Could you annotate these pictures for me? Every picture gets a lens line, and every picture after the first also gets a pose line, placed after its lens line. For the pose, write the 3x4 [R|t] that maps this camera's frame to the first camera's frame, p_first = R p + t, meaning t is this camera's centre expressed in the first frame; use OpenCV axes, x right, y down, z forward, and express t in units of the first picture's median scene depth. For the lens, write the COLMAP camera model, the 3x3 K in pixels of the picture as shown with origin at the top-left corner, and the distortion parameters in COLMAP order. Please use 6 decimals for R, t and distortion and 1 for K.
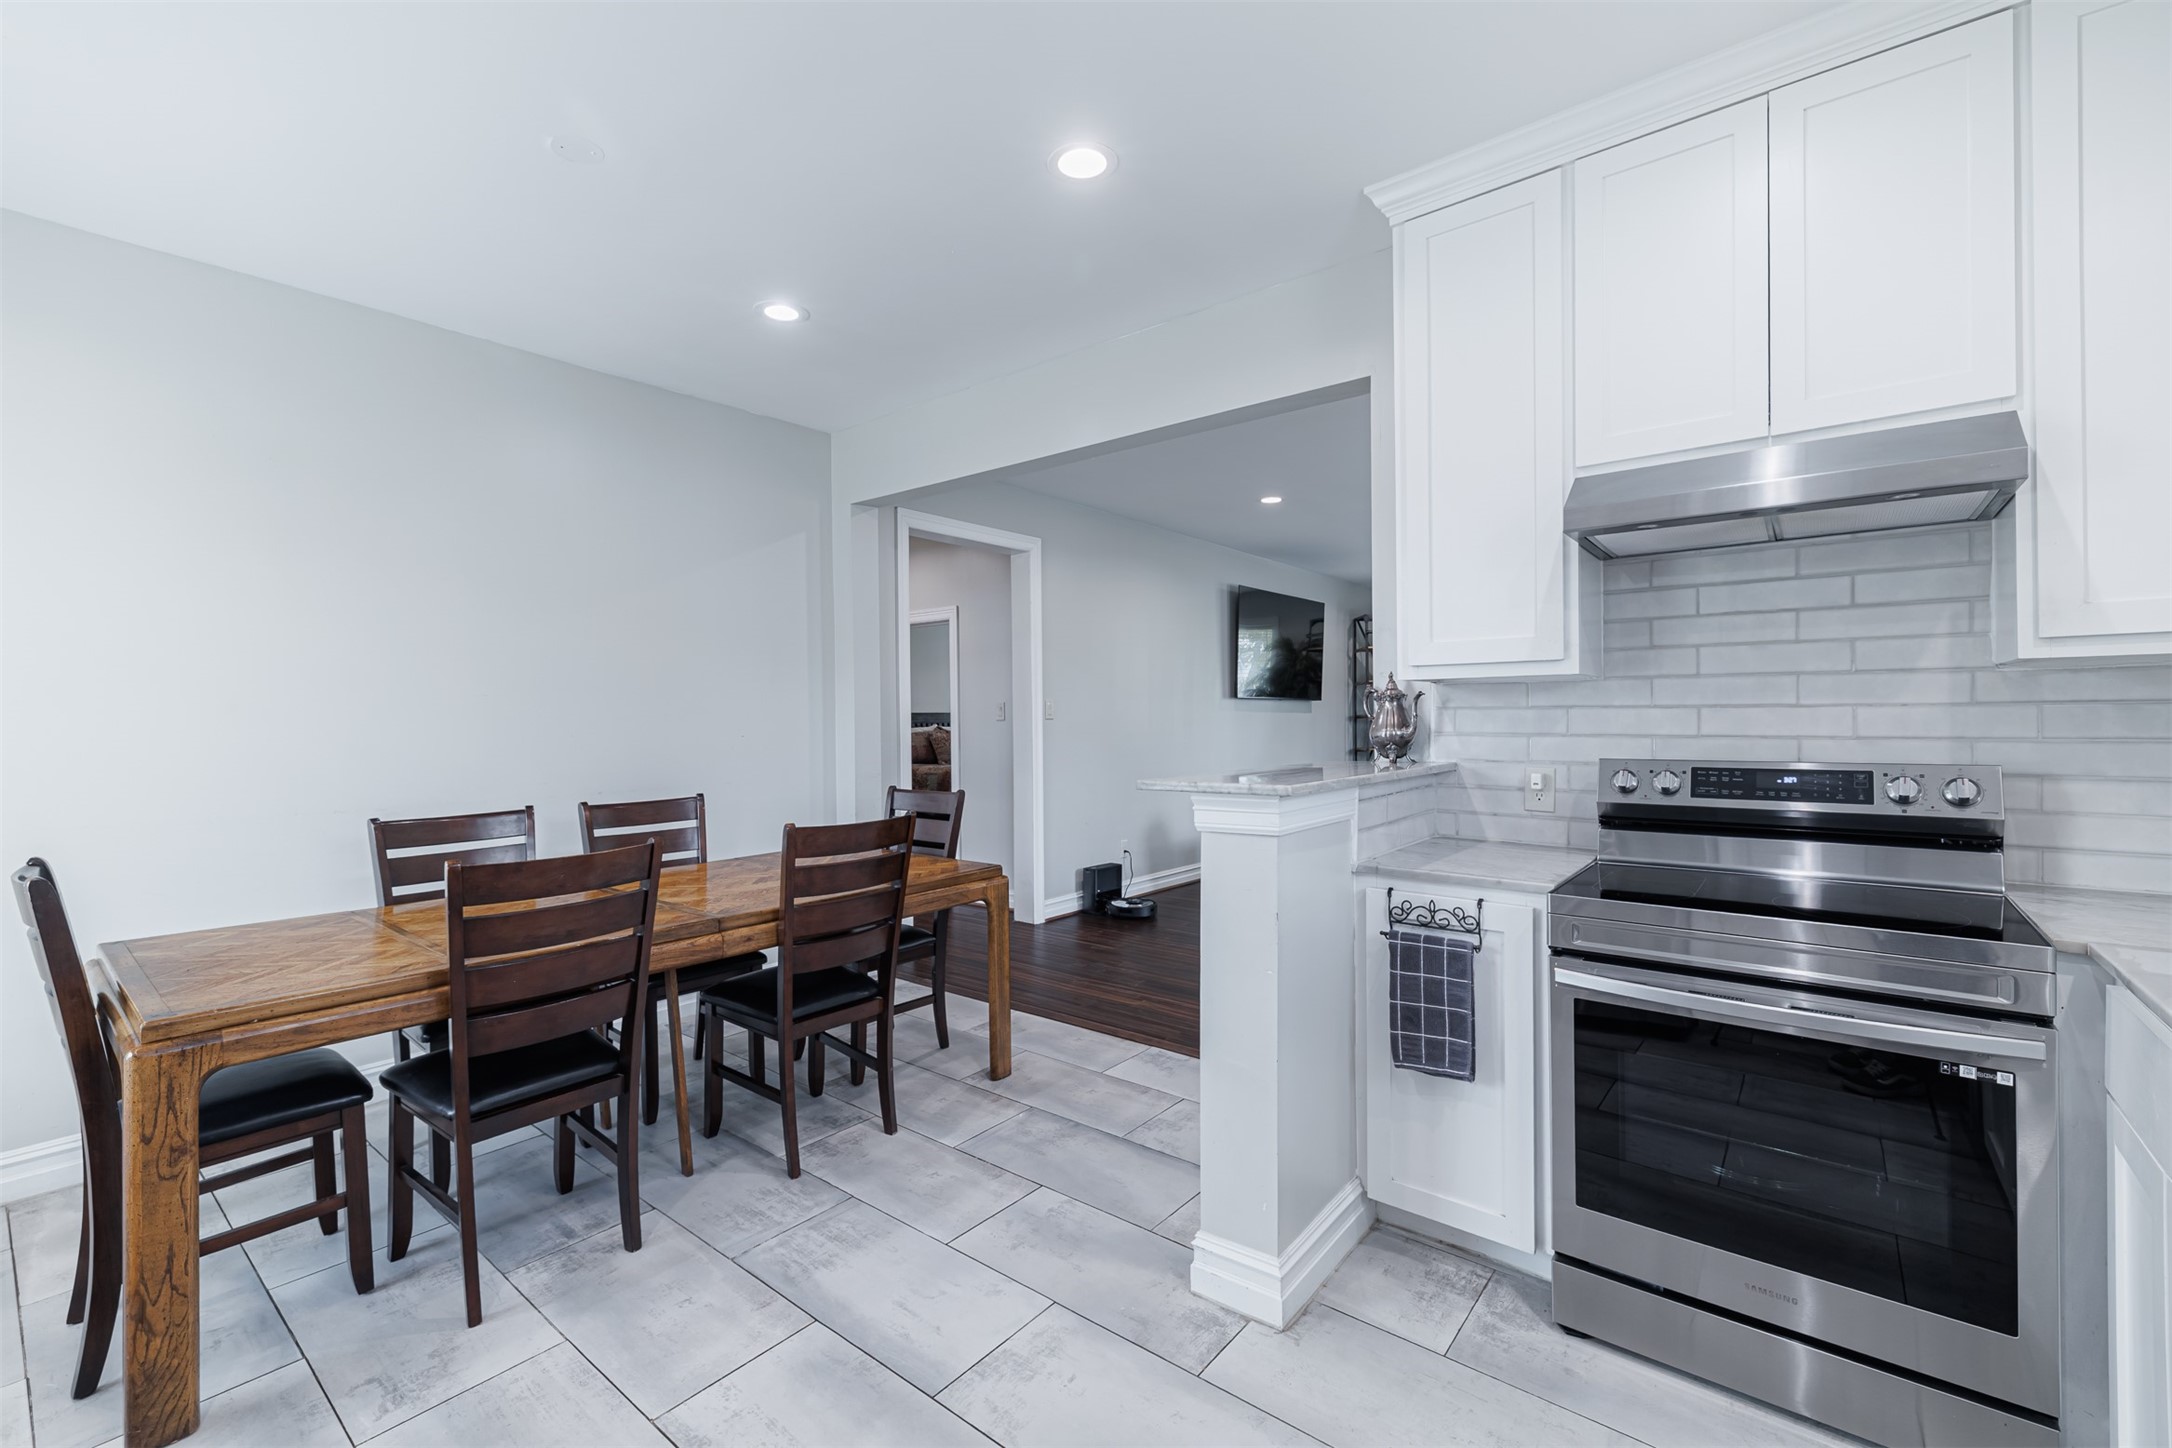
lens RADIAL K [[927.9, 0, 1090.1], [0, 927.9, 714.4], [0, 0, 1]] dist [0.014158, -0.002204]
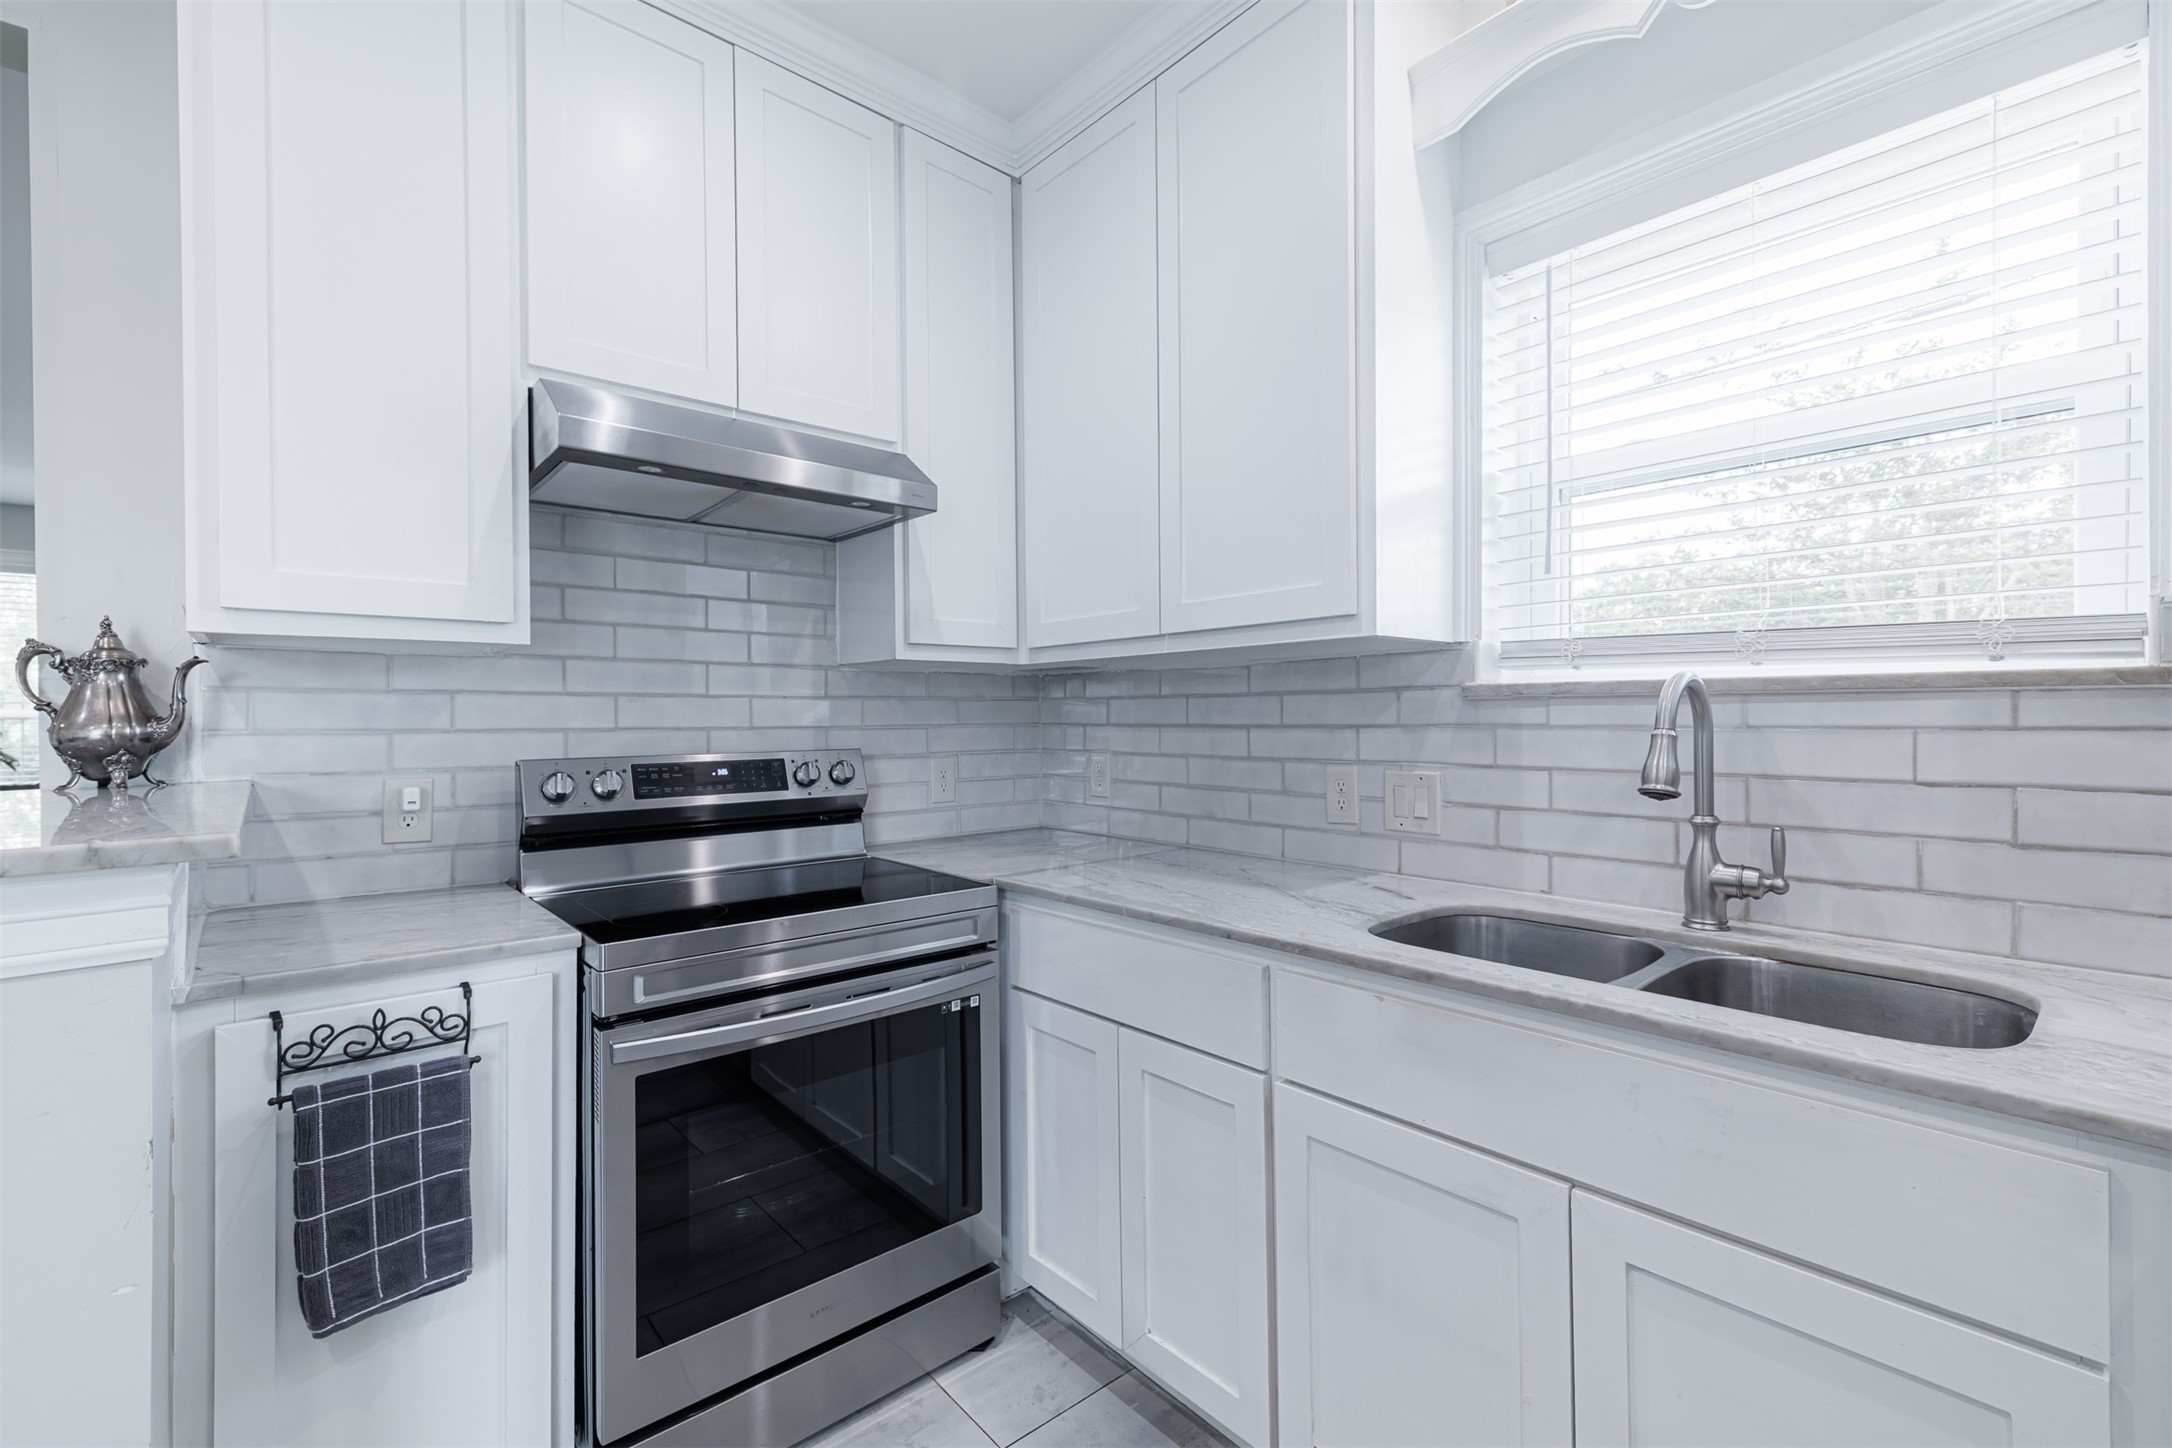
lens RADIAL K [[927.9, 0, 1068.1], [0, 927.9, 718.9], [0, 0, 1]] dist [0.014158, -0.002204]
pose [[0.188371, 0.006730, 0.982075, -0.123878], [0.004298, 0.999961, -0.007677, 0.023648], [-0.982089, 0.005667, 0.188335, 0.452466]]
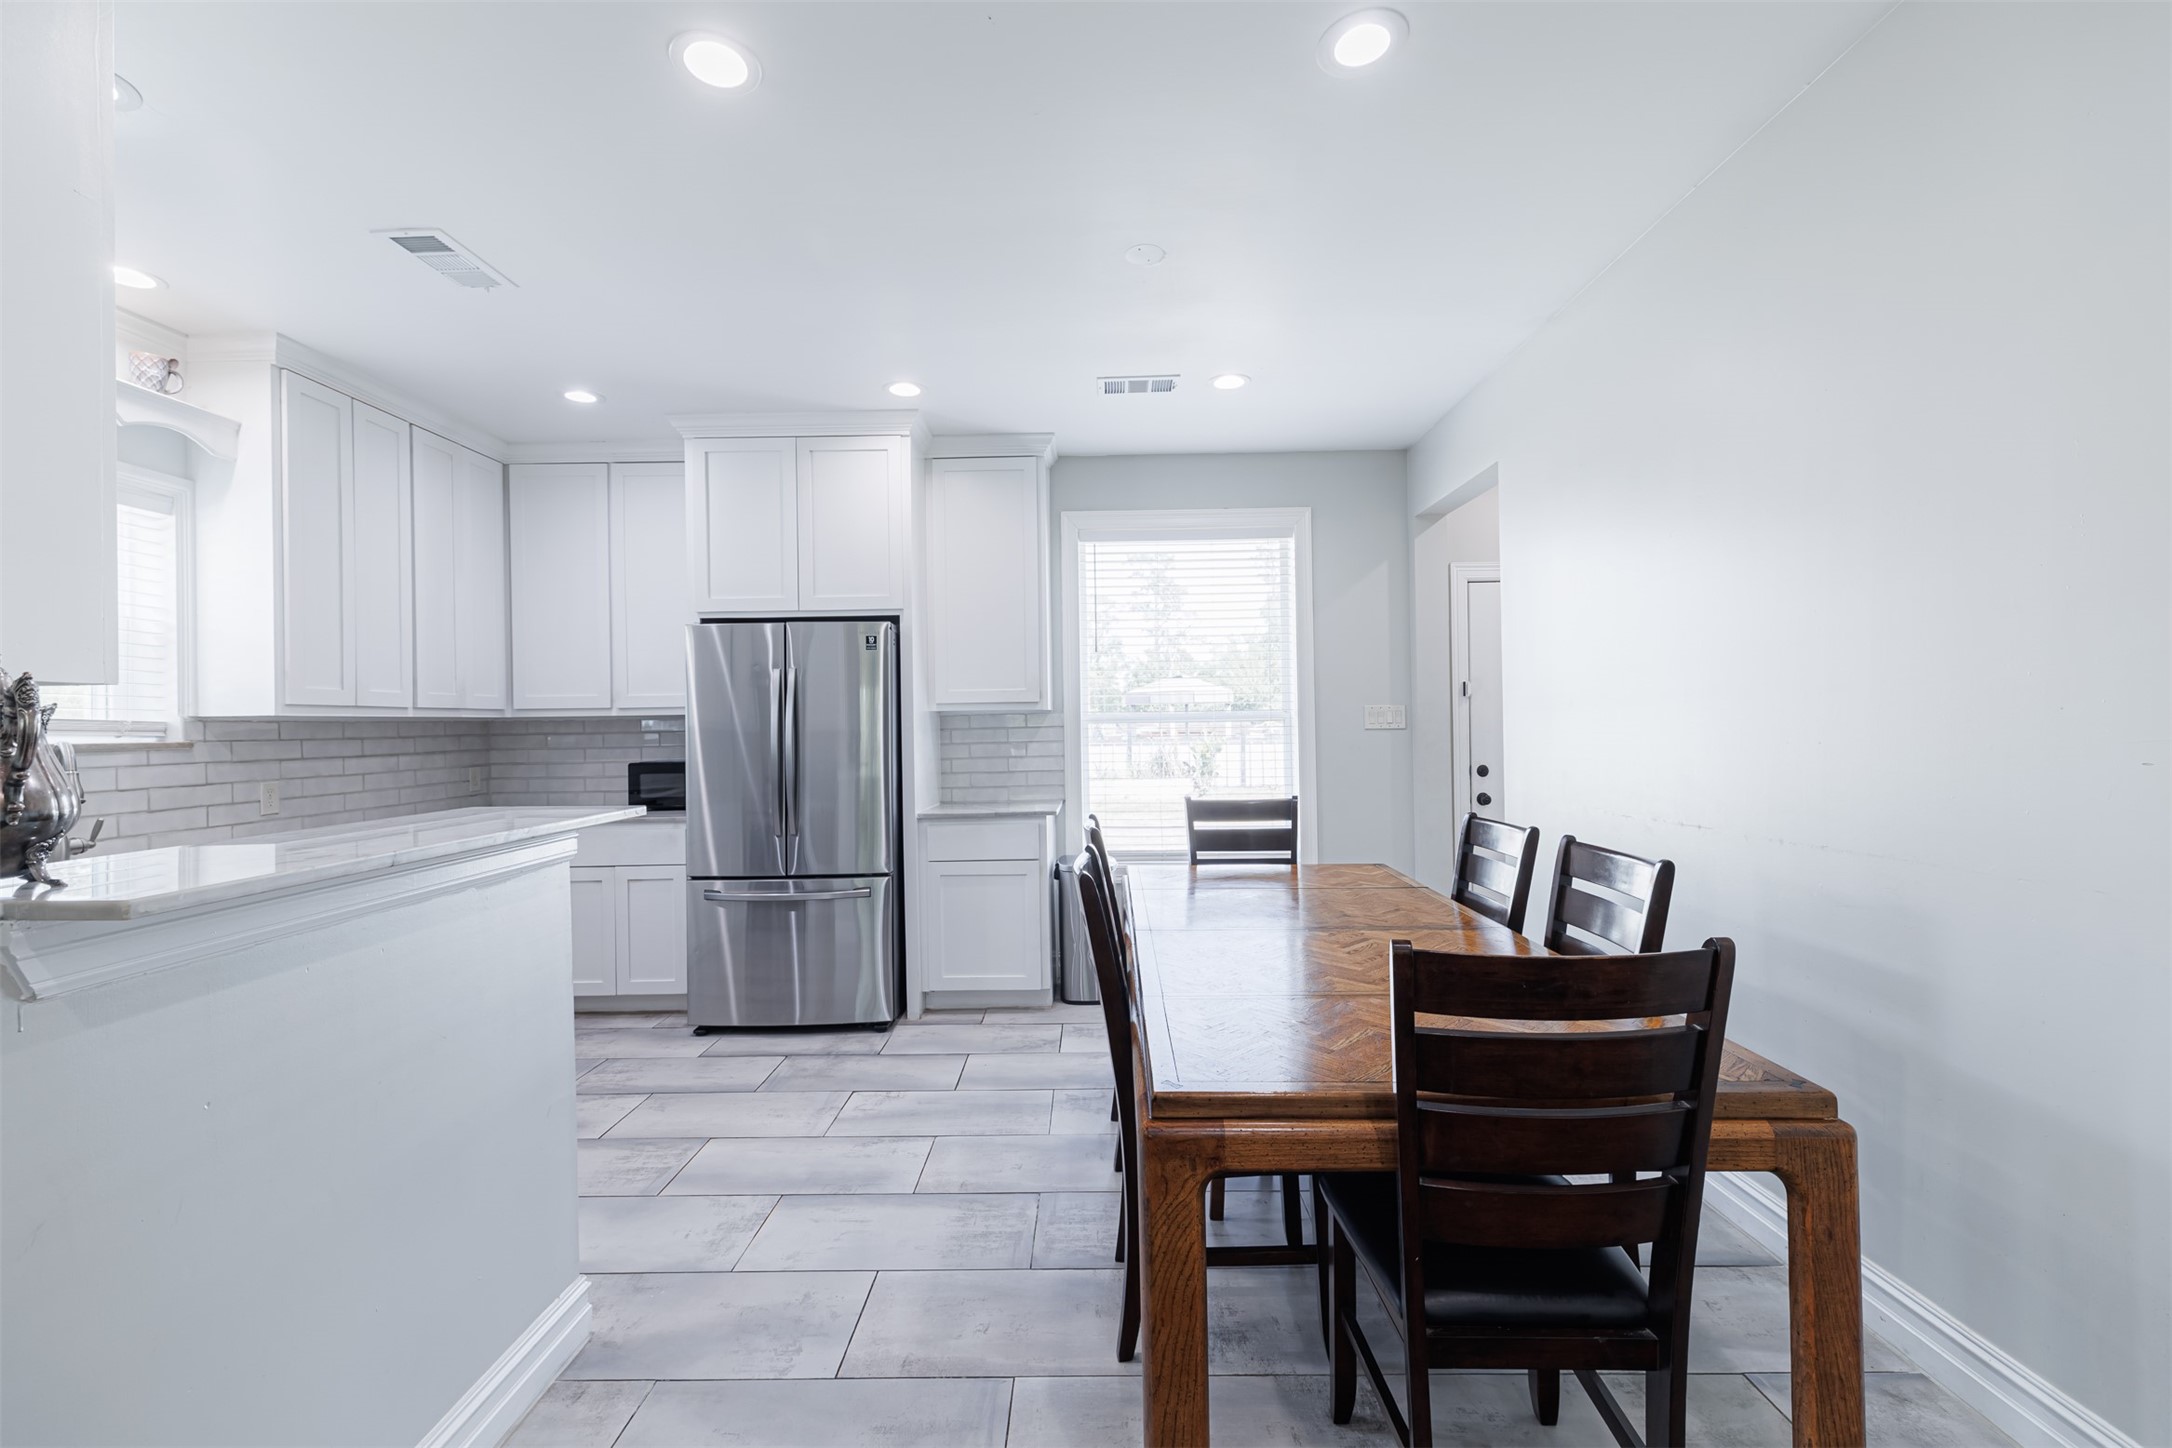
lens RADIAL K [[927.9, 0, 1094.1], [0, 927.9, 723.6], [0, 0, 1]] dist [0.014158, -0.002204]
pose [[-0.790414, 0.022785, -0.612149, 0.260768], [0.024158, 0.999690, 0.006016, -0.009116], [0.612096, -0.010033, -0.790720, 1.971743]]
